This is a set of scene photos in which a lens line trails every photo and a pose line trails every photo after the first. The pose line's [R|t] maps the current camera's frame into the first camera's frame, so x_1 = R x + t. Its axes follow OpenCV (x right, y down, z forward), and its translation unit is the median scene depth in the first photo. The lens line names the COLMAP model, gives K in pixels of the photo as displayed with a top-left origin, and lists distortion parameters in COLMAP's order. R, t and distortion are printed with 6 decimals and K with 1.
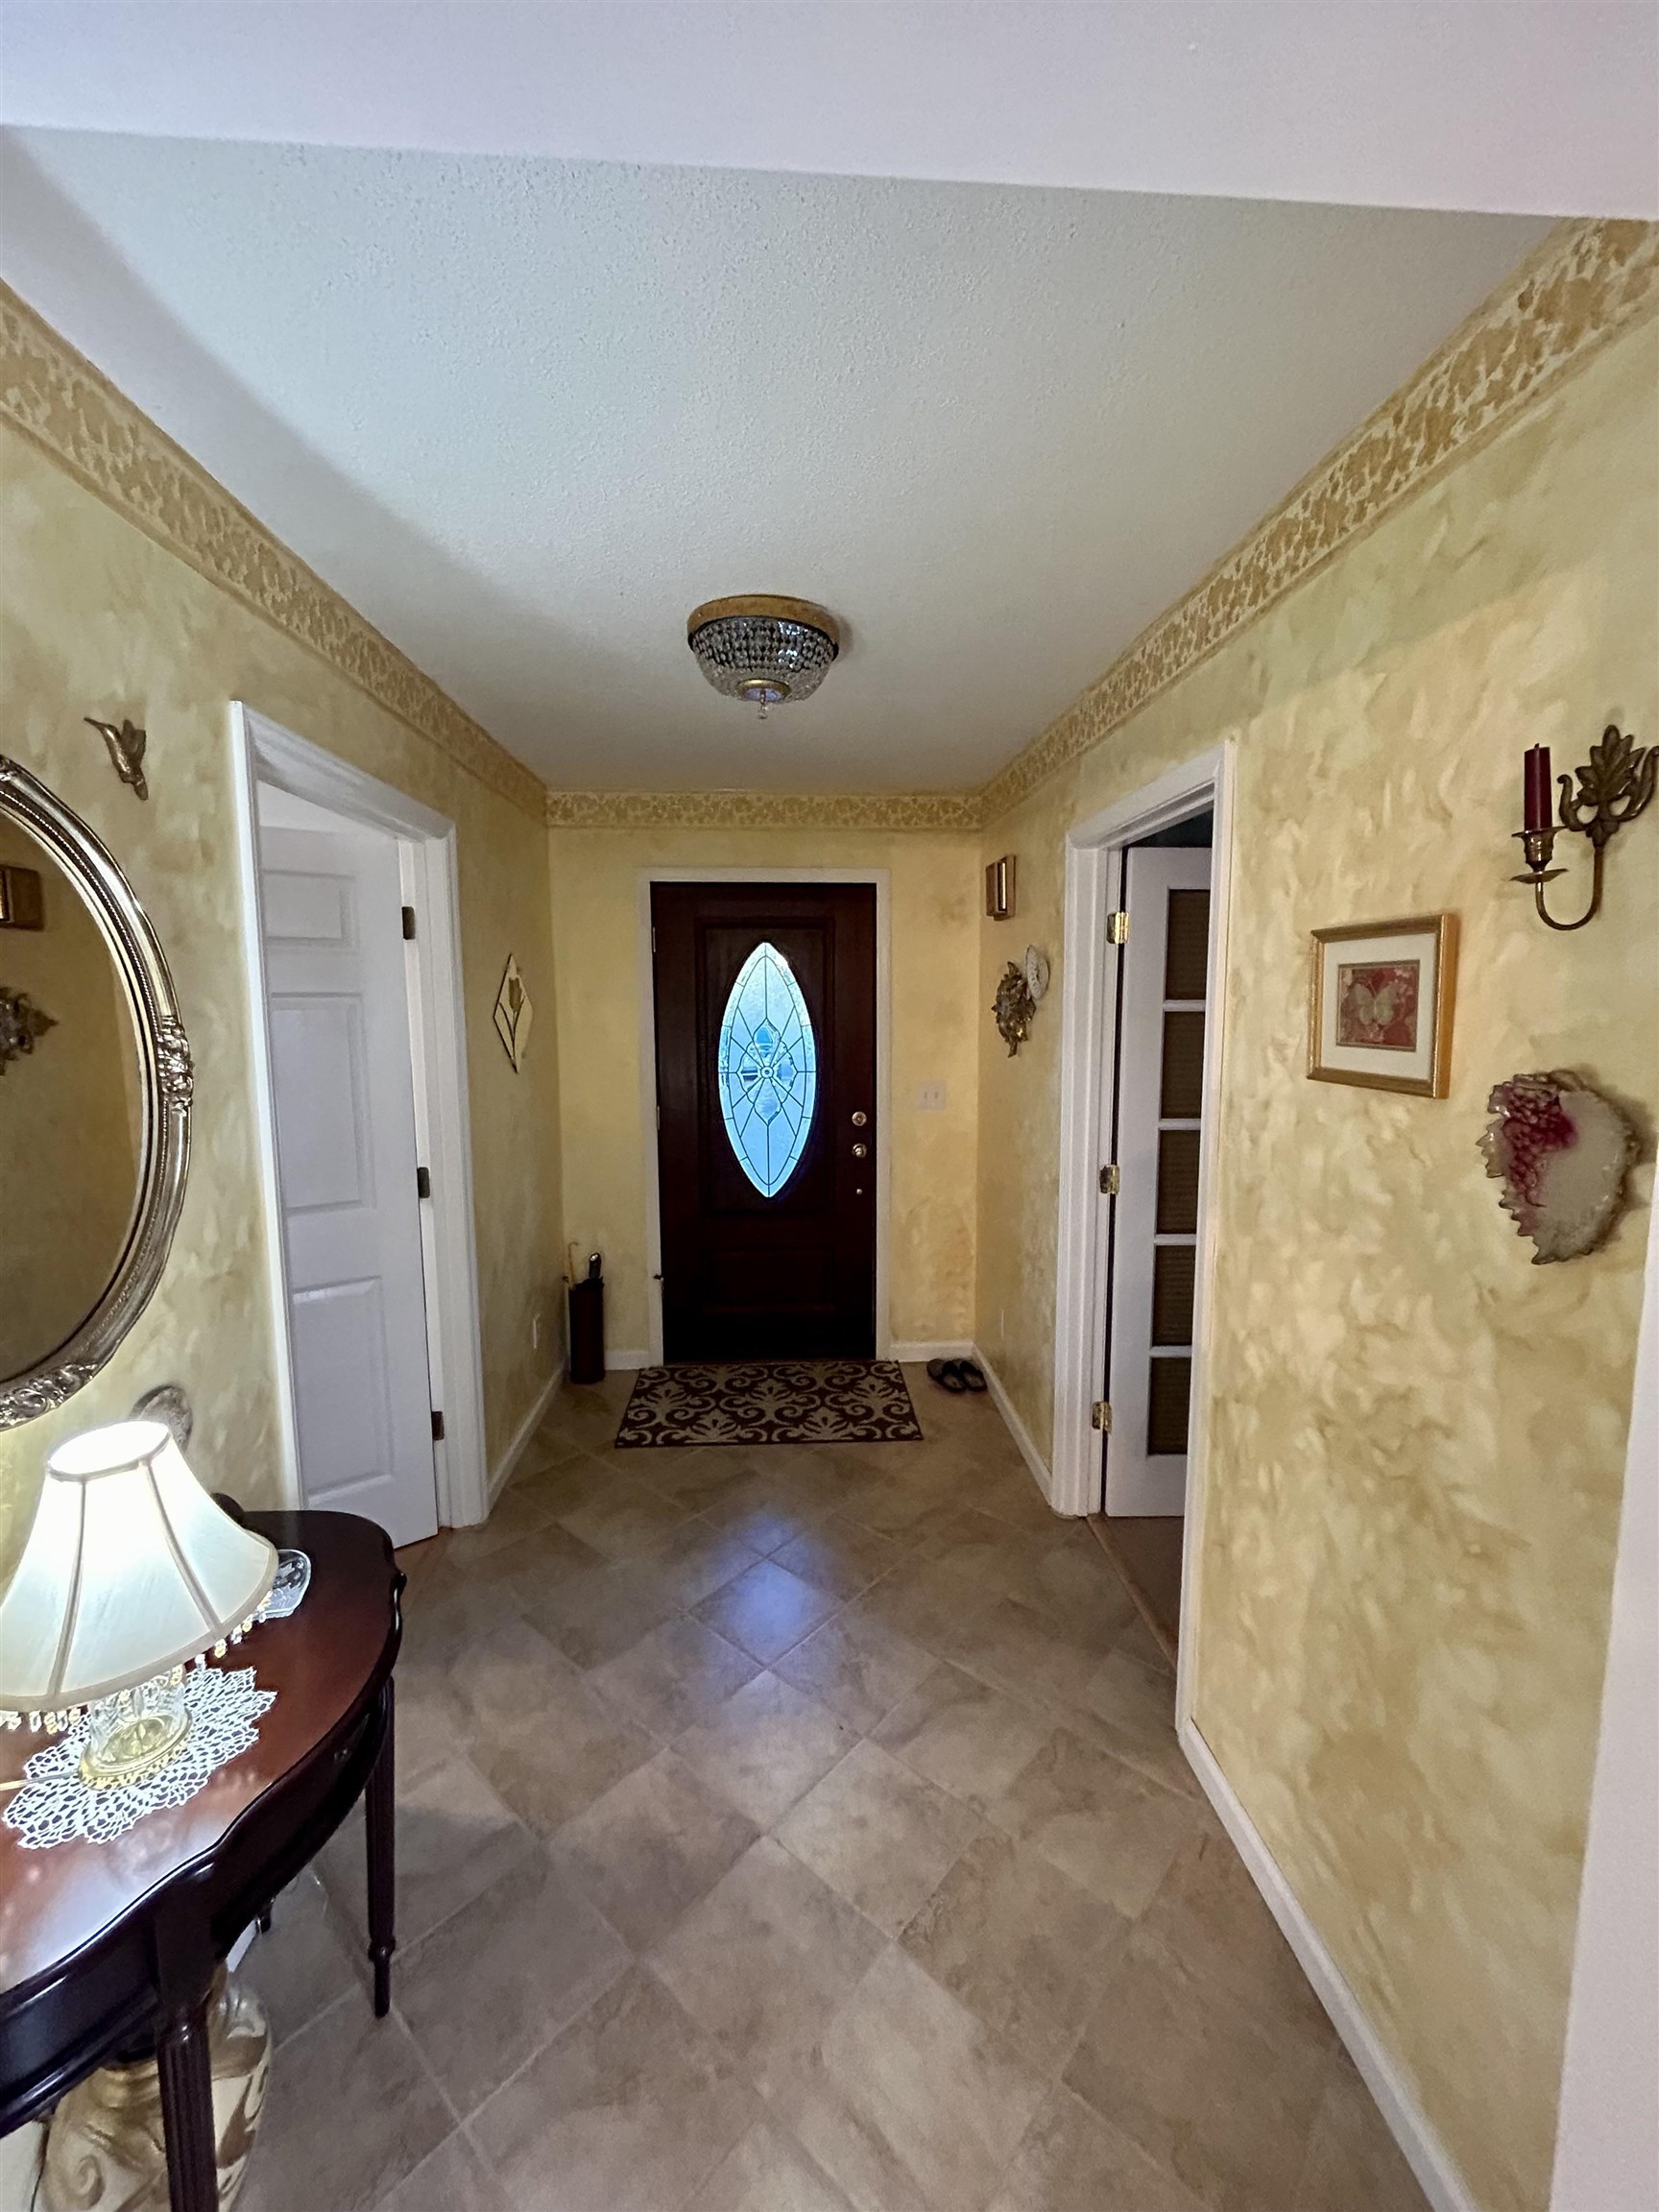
lens RADIAL K [[897.6, 0, 824.4], [0, 897.6, 1099.0], [0, 0, 1]] dist [-0.001392, -0.000050]
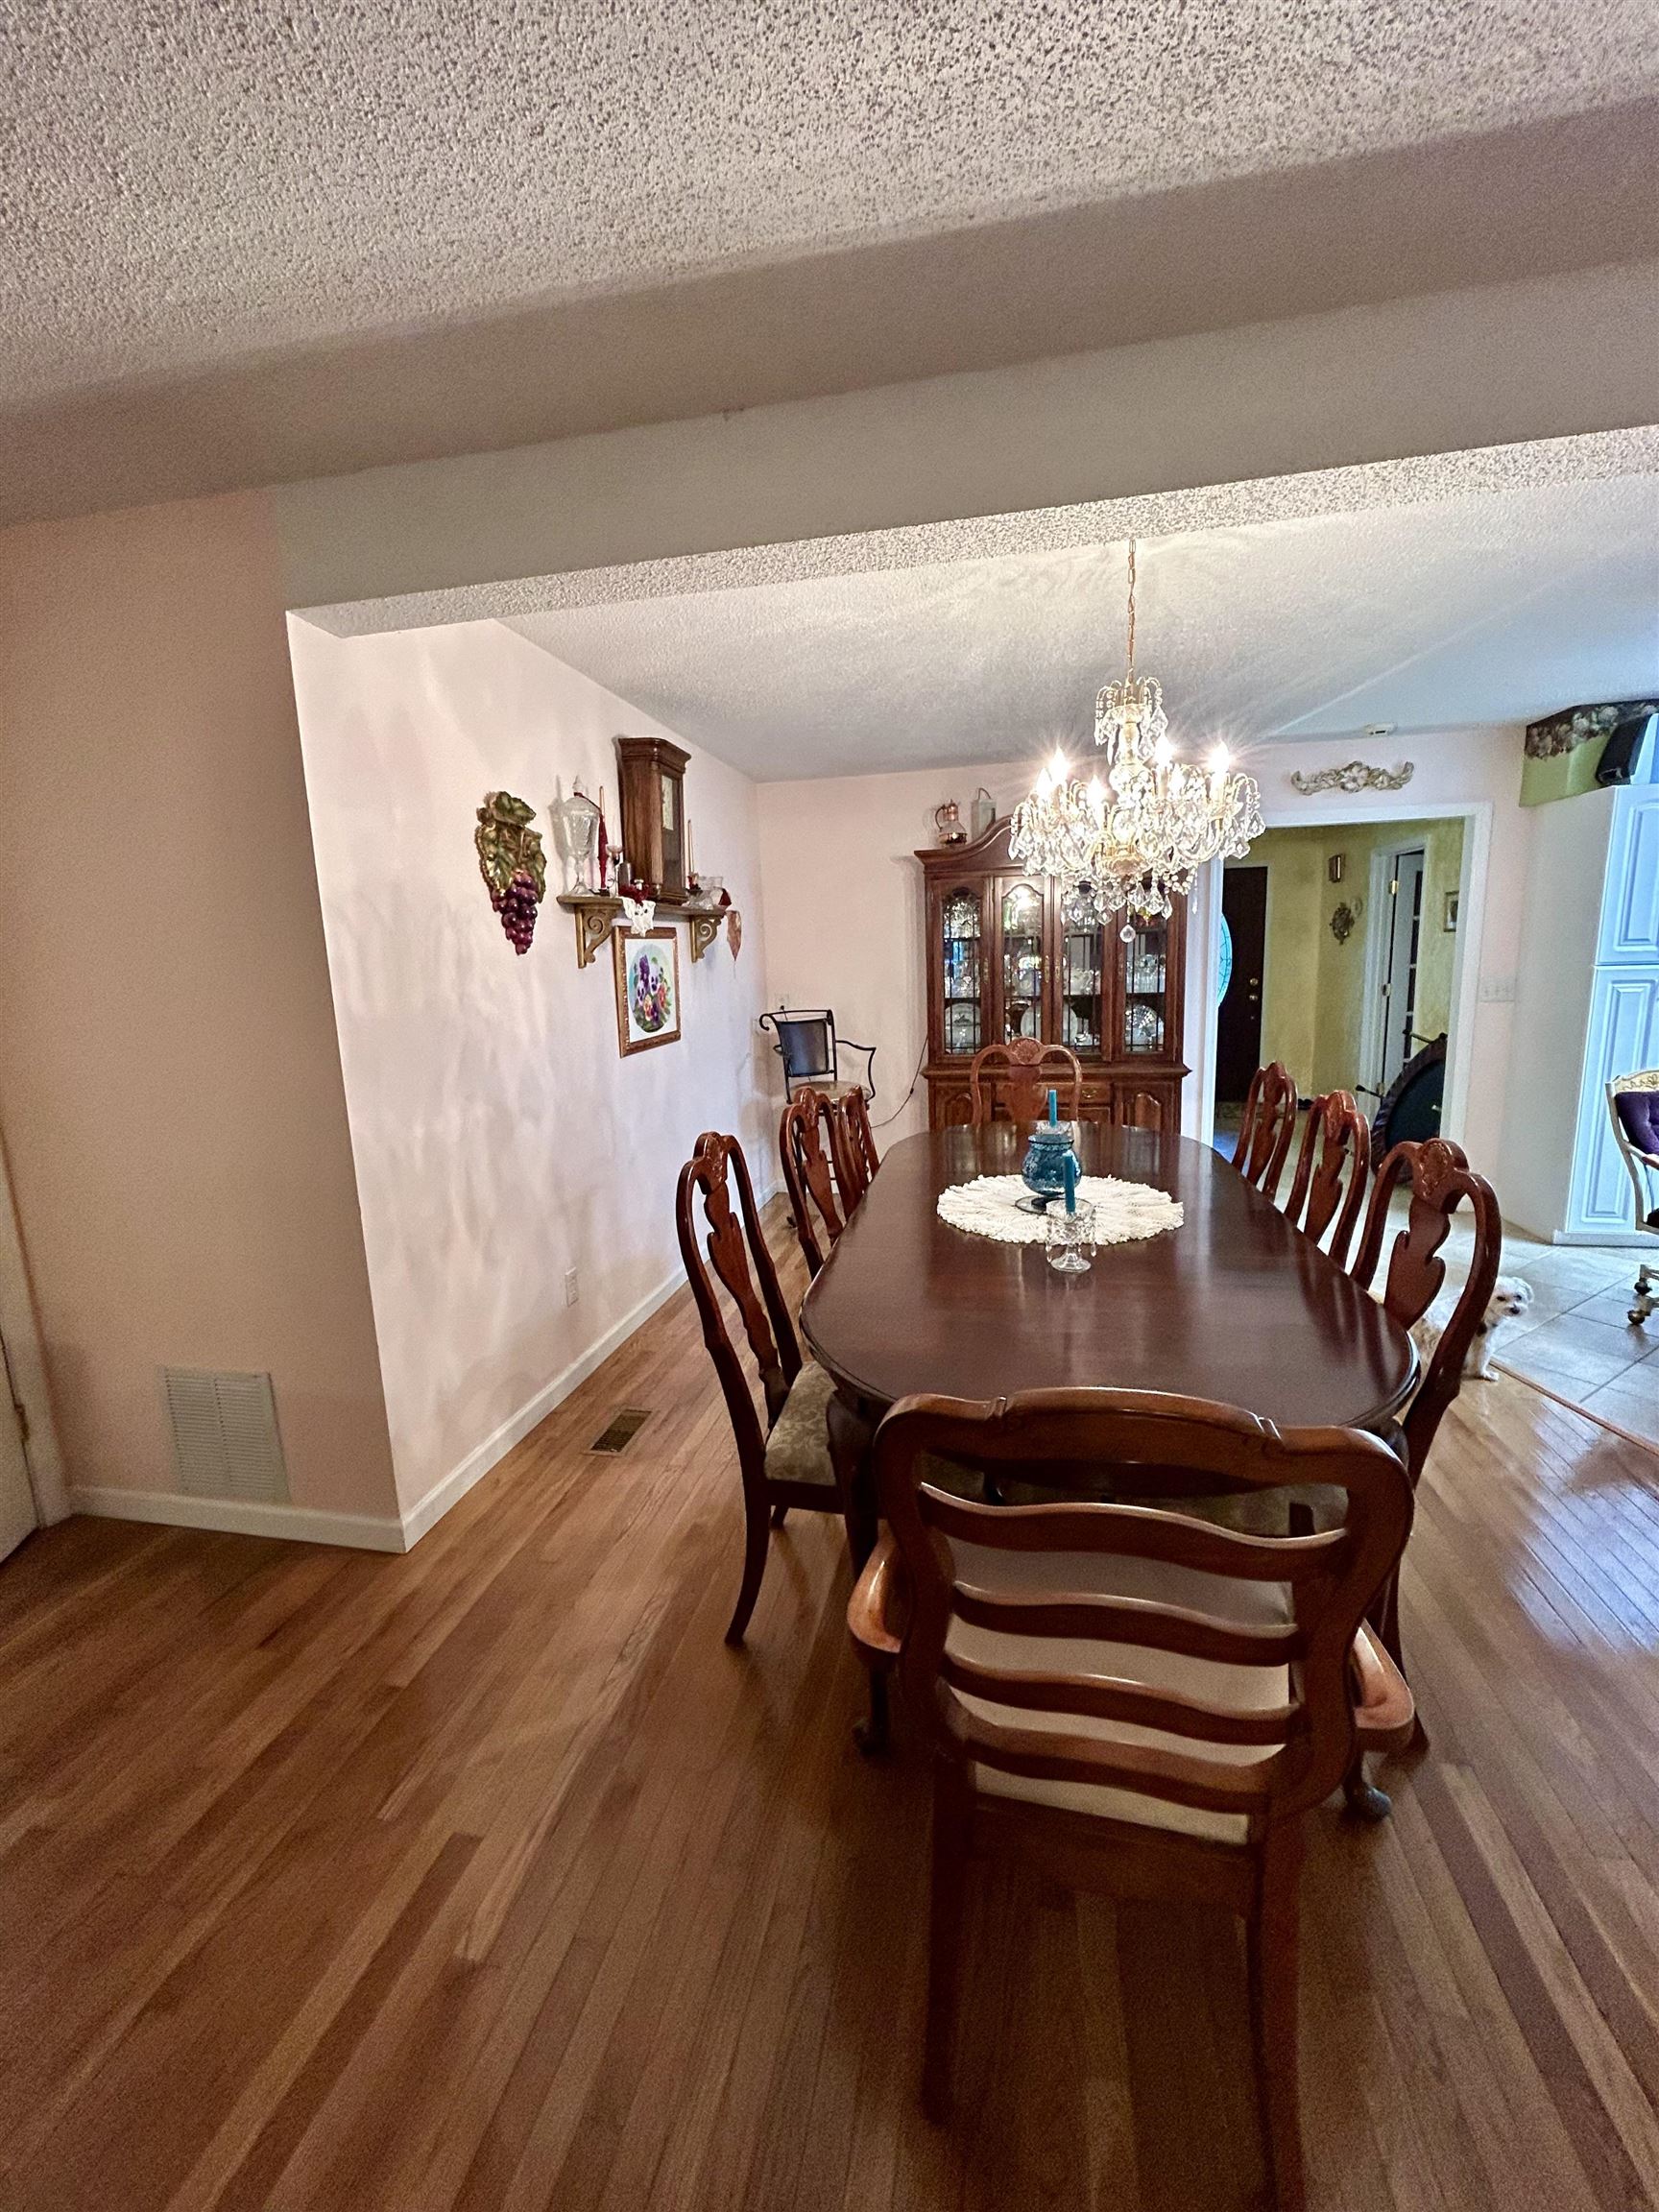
lens RADIAL K [[897.6, 0, 836.1], [0, 897.6, 1105.7], [0, 0, 1]] dist [-0.001392, -0.000050]
pose [[0.966649, 0.007344, -0.255999, -0.434678], [0.010927, 0.997496, 0.069875, 0.182912], [0.255871, -0.070342, 0.964148, -1.517077]]
